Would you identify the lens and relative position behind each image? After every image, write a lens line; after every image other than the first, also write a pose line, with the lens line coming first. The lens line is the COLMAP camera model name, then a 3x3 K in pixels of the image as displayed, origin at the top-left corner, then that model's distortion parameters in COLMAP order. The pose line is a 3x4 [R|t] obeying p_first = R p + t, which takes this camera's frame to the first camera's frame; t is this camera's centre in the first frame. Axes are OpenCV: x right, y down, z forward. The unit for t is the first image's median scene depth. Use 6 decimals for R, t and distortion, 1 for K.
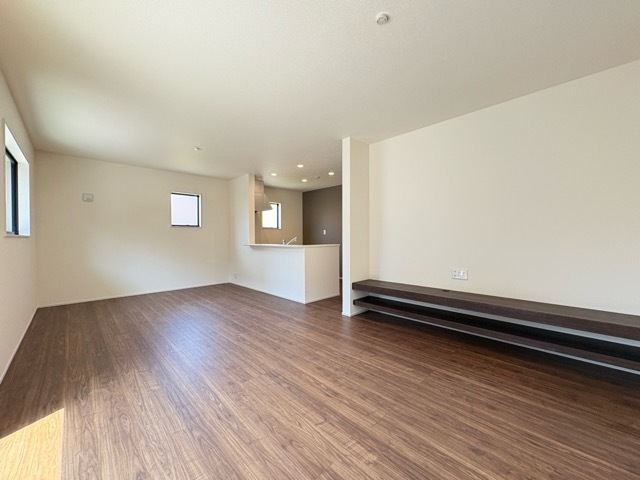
lens RADIAL K [[253.6, 0, 321.3], [0, 253.6, 249.7], [0, 0, 1]] dist [0.000014, 0.000287]
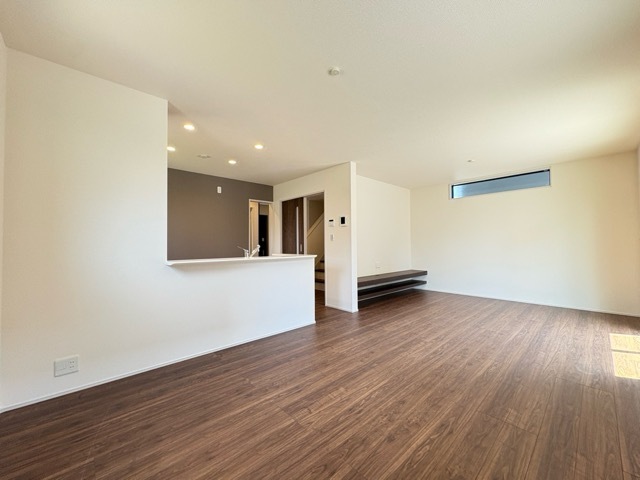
lens RADIAL K [[257.5, 0, 320.0], [0, 257.5, 240.0], [0, 0, 1]] dist [0.000084, -0.000118]
pose [[0.028727, 0.024189, 0.999295, -1.314708], [0.056099, 0.998093, -0.025773, -0.057455], [-0.998012, 0.056800, 0.027315, 1.336497]]
